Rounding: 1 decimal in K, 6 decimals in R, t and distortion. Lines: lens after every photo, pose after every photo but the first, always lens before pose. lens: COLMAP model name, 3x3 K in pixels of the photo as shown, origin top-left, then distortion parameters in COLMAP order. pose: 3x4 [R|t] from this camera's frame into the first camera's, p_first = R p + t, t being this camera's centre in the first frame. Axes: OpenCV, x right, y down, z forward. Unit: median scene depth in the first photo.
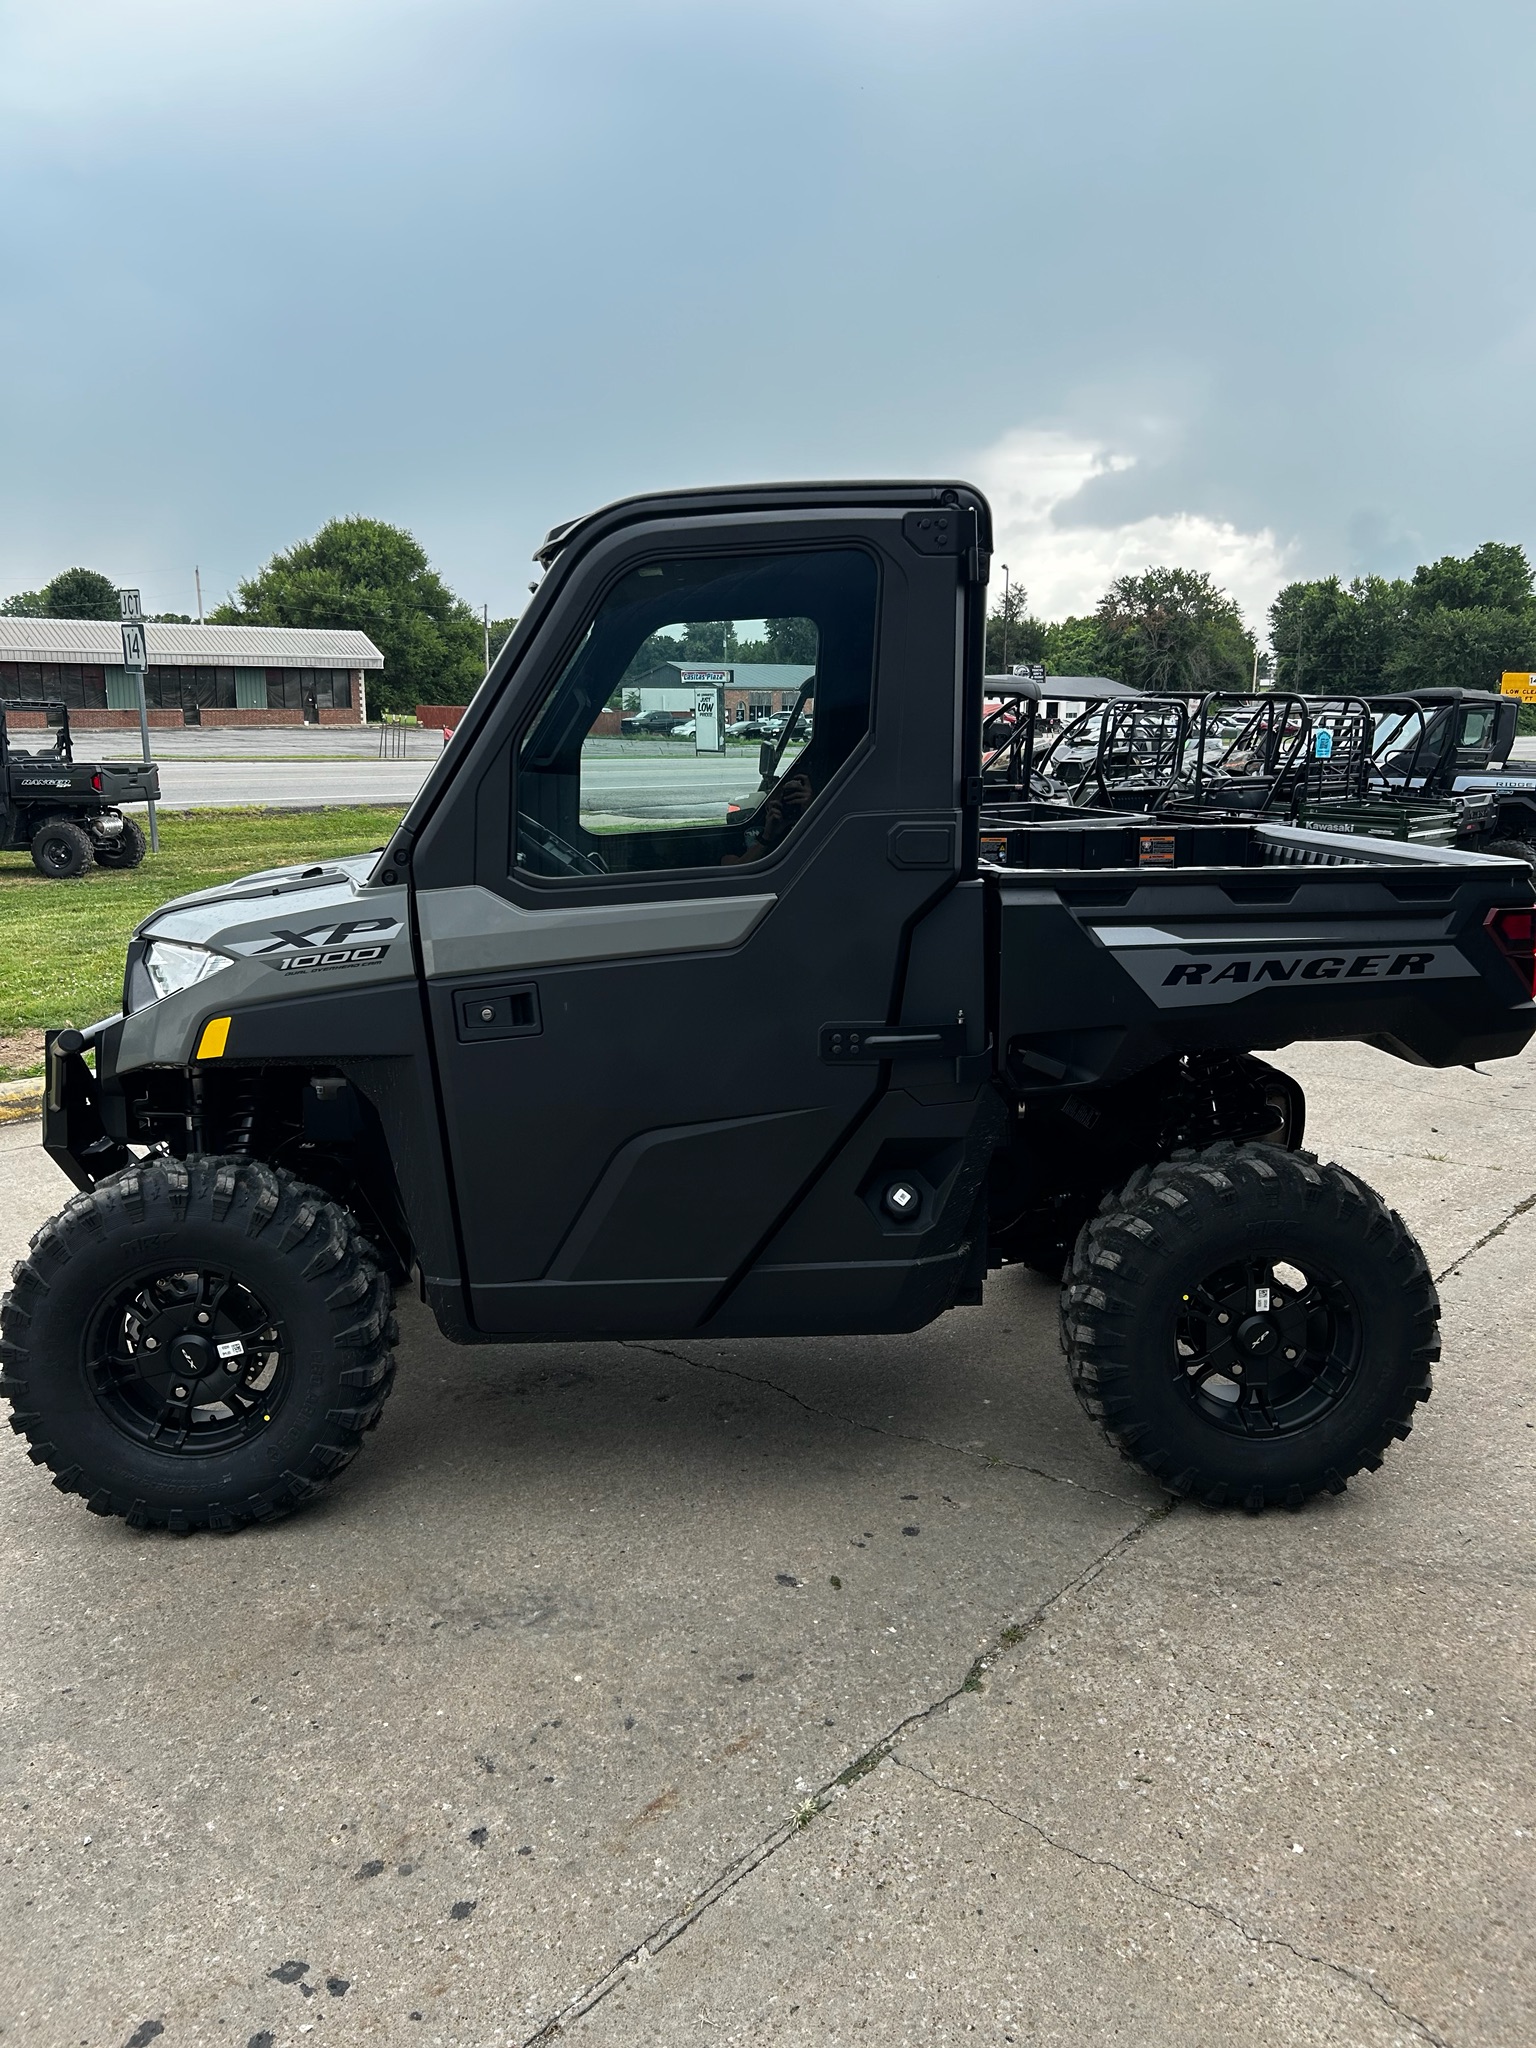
lens RADIAL K [[1542.2, 0, 764.6], [0, 1542.2, 1020.5], [0, 0, 1]] dist [0.021118, -0.004755]
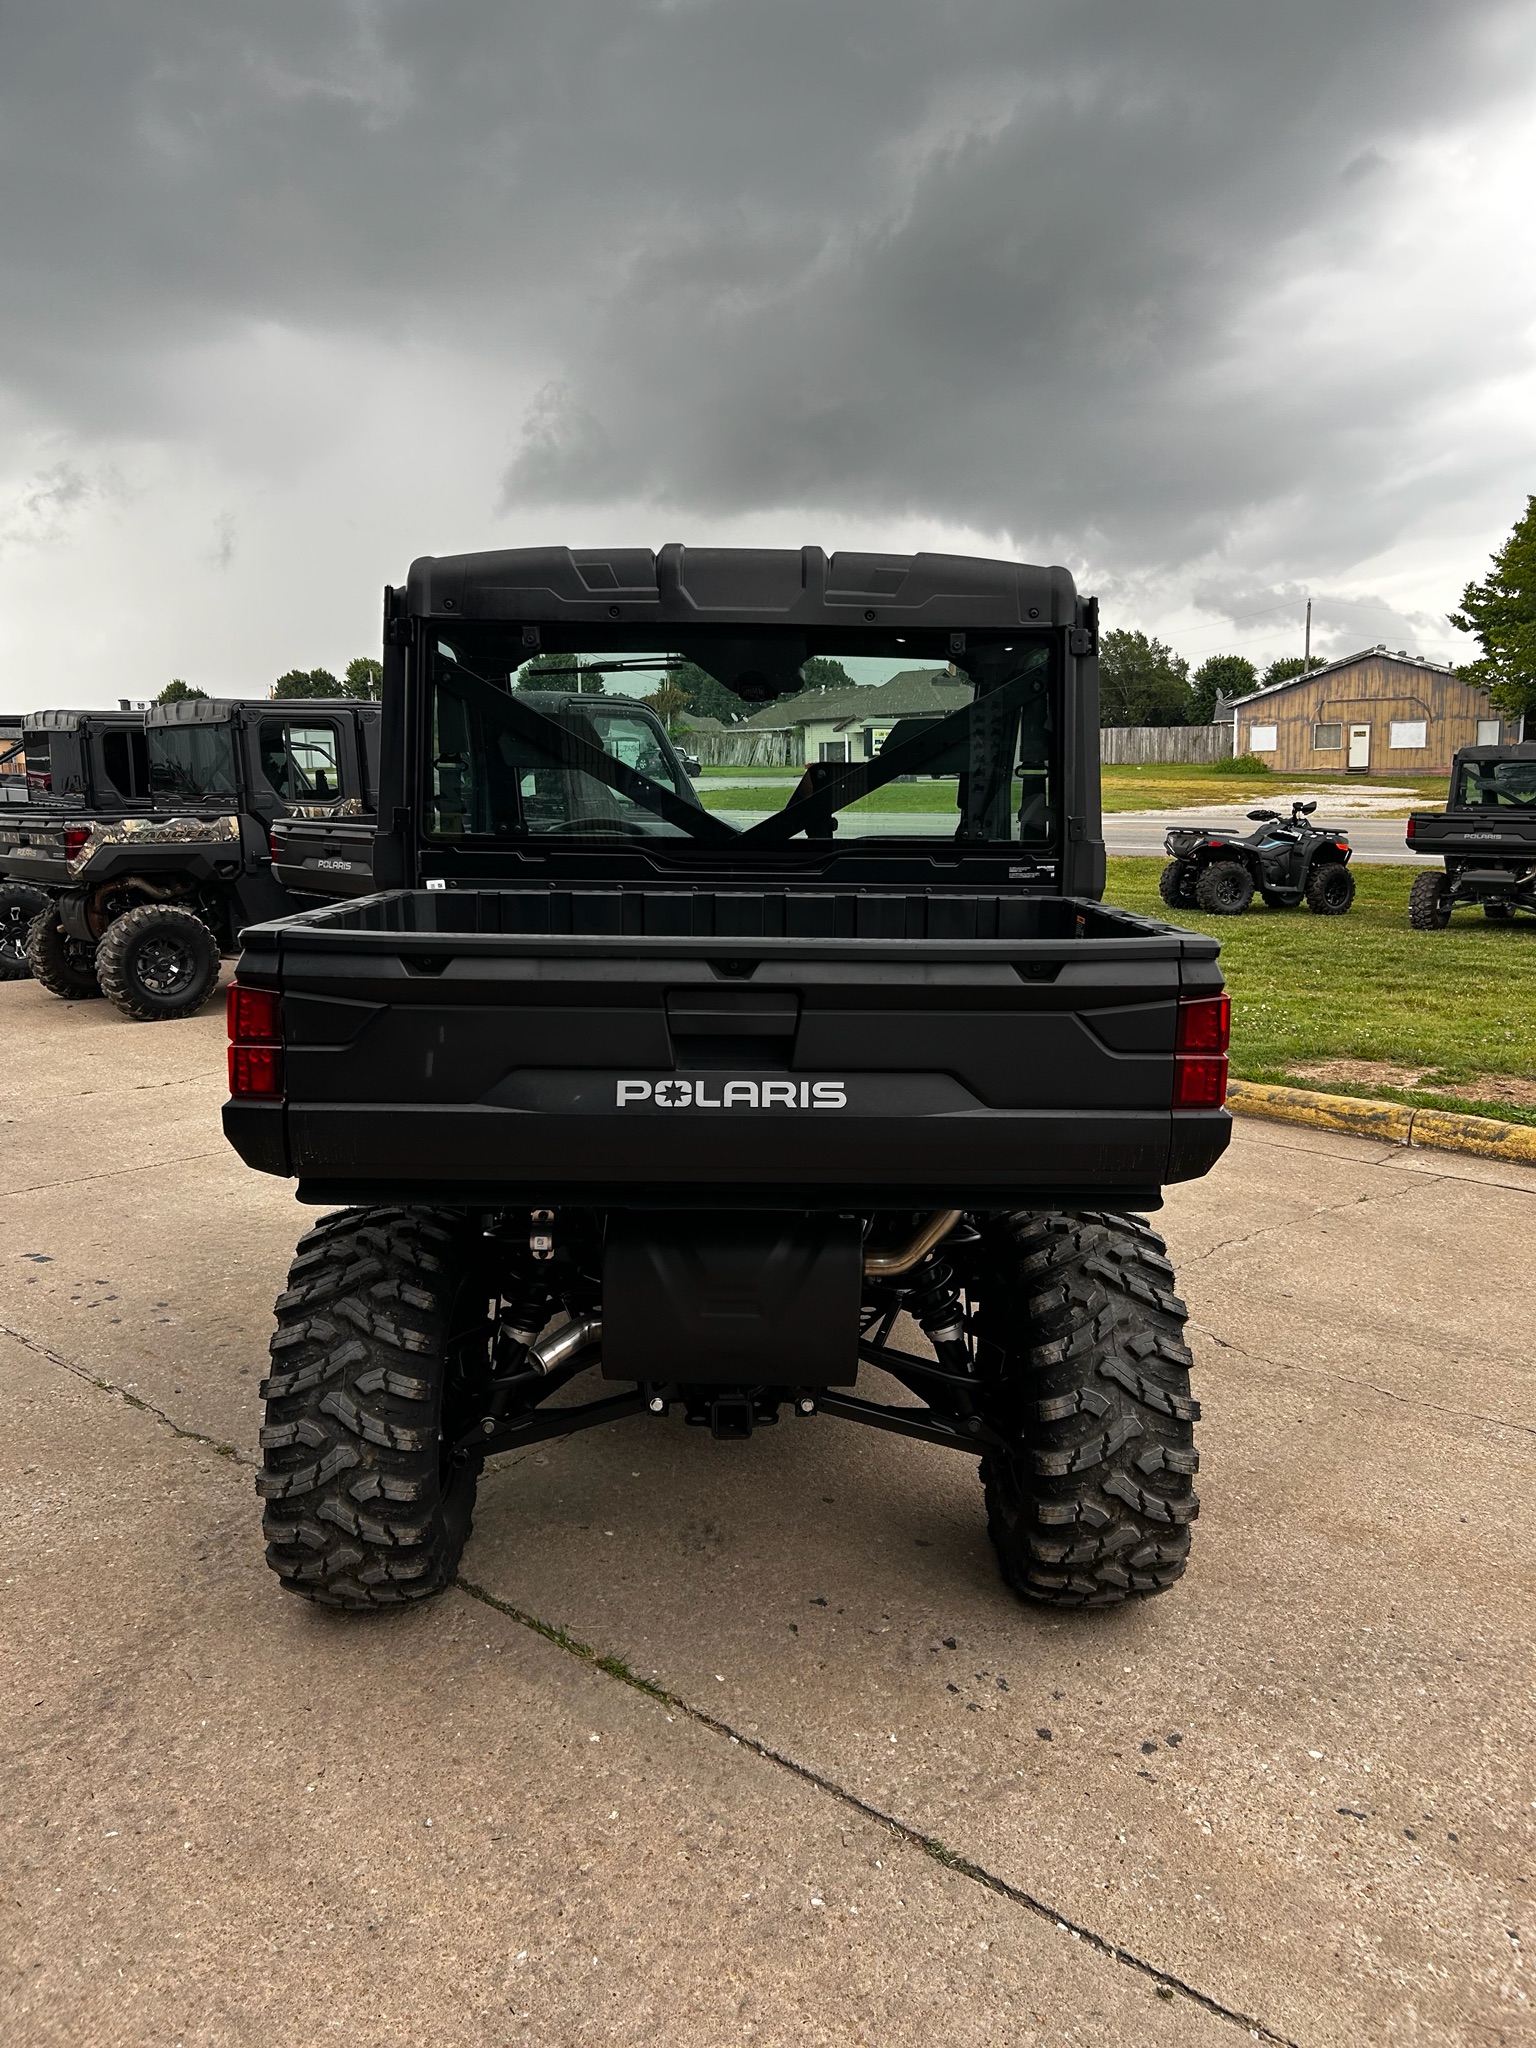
lens RADIAL K [[1531.0, 0, 770.4], [0, 1531.0, 1015.4], [0, 0, 1]] dist [0.020369, -0.013305]
pose [[-0.025025, 0.151864, -0.988085, 1.245879], [-0.187709, 0.970100, 0.153854, -0.225585], [0.981906, 0.189322, 0.004229, 1.241305]]
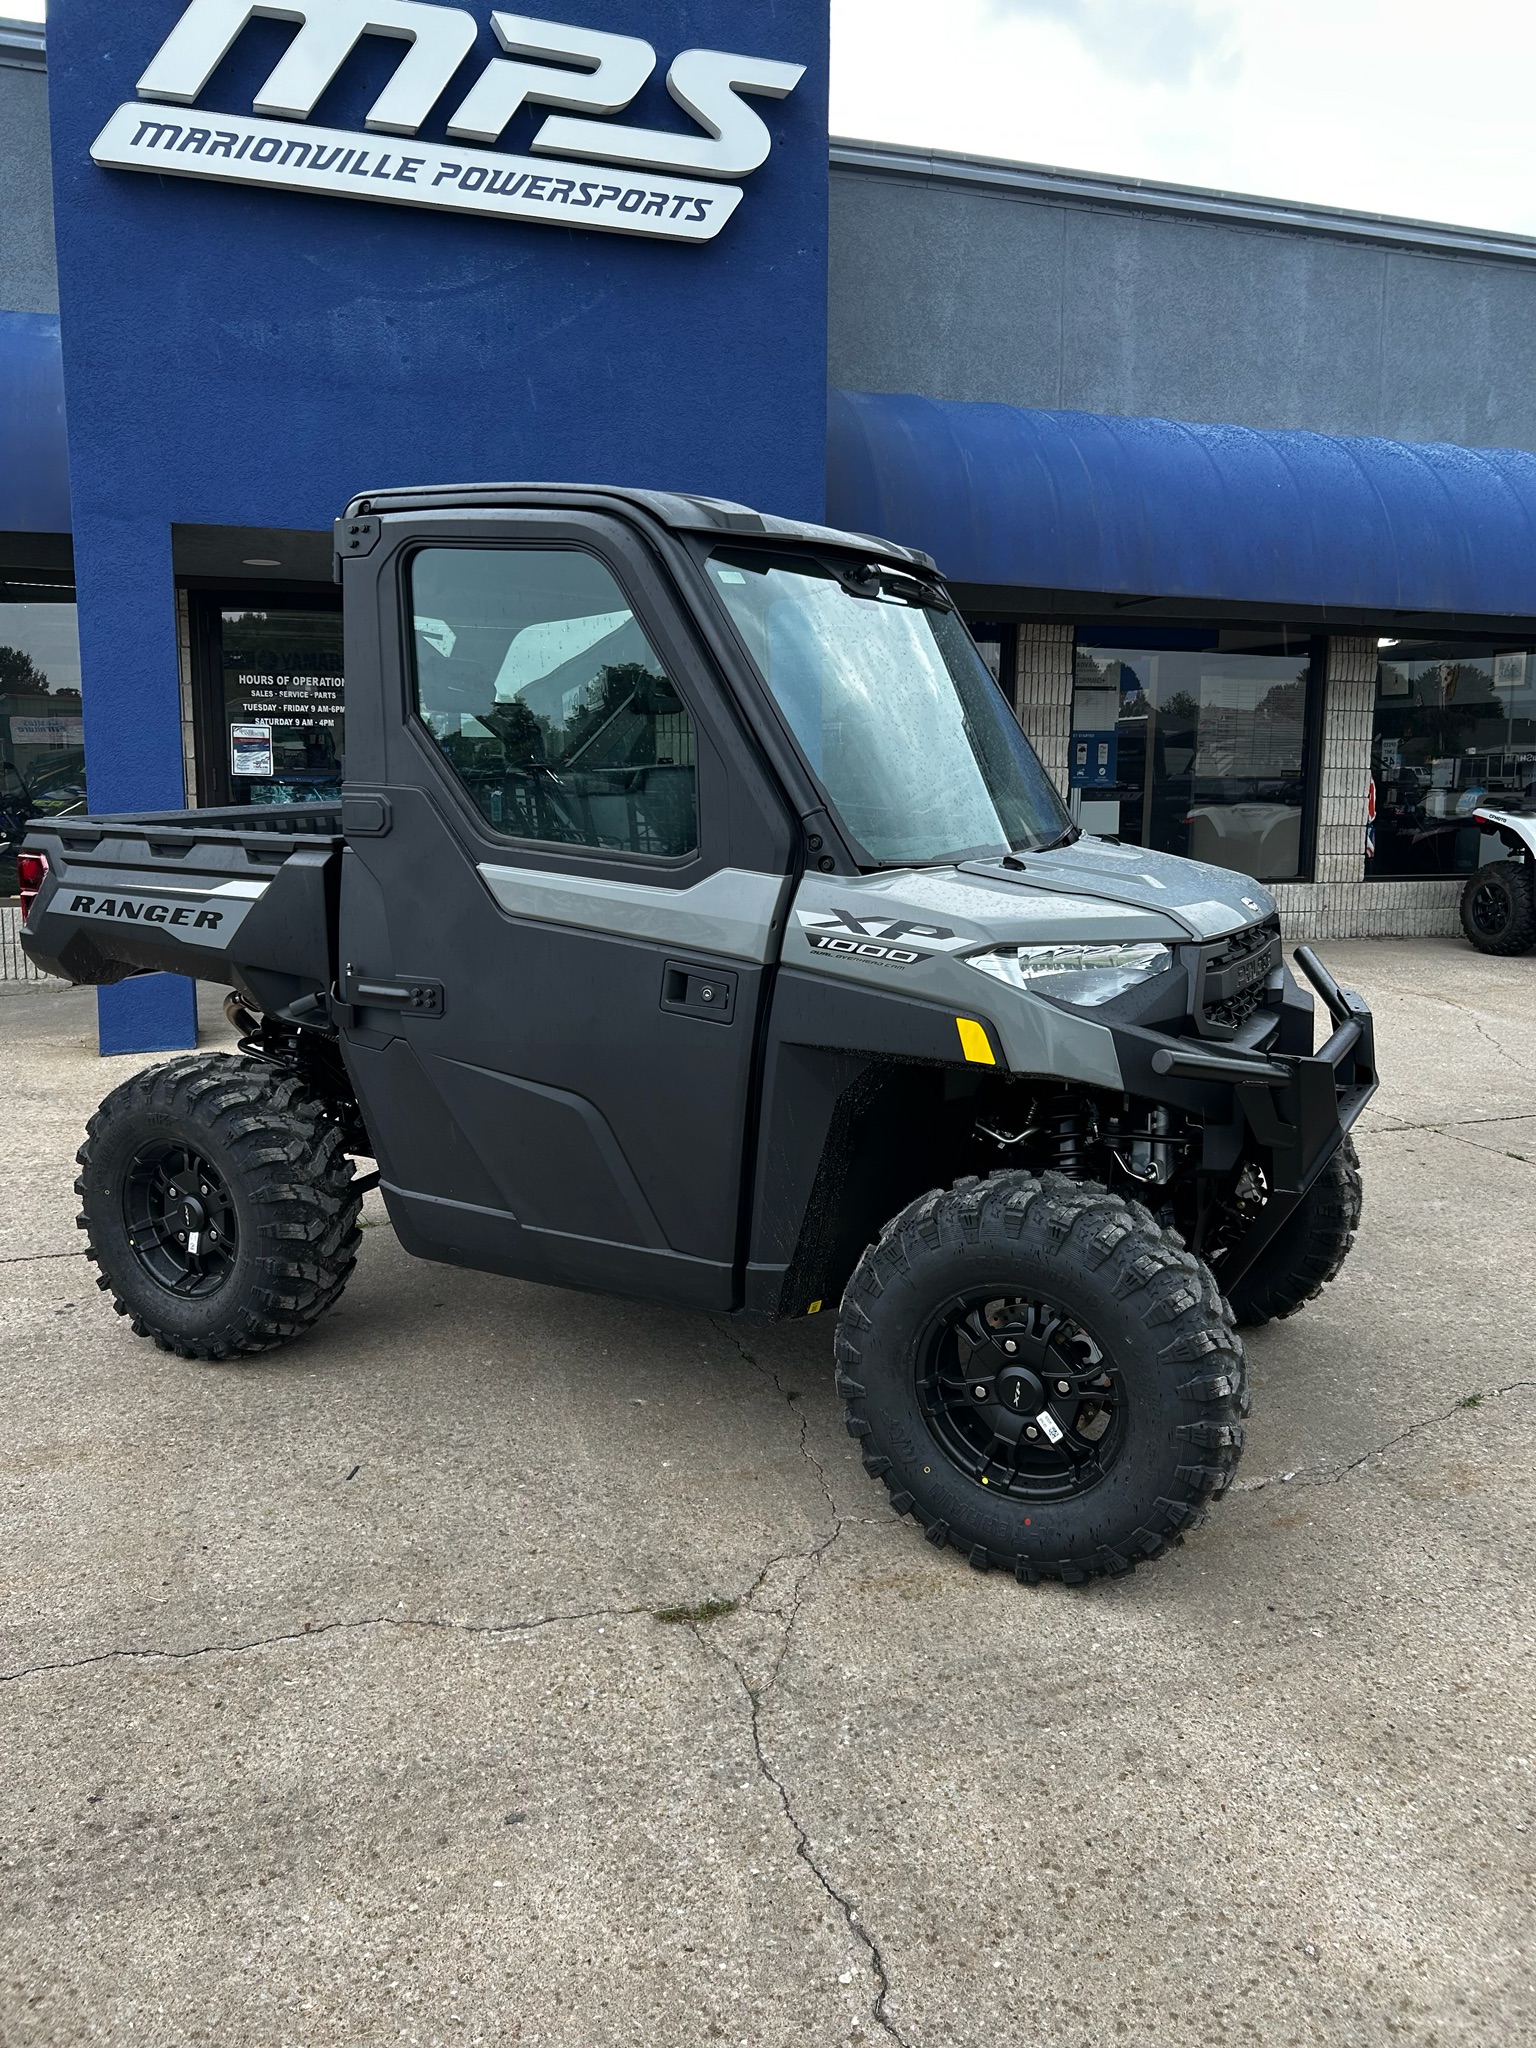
lens RADIAL K [[1542.2, 0, 764.6], [0, 1542.2, 1020.5], [0, 0, 1]] dist [0.021118, -0.004755]
pose [[-0.859991, -0.091115, 0.502109, -0.698526], [0.094413, 0.938536, 0.332019, -0.393557], [-0.501499, 0.332939, -0.798530, 2.216782]]
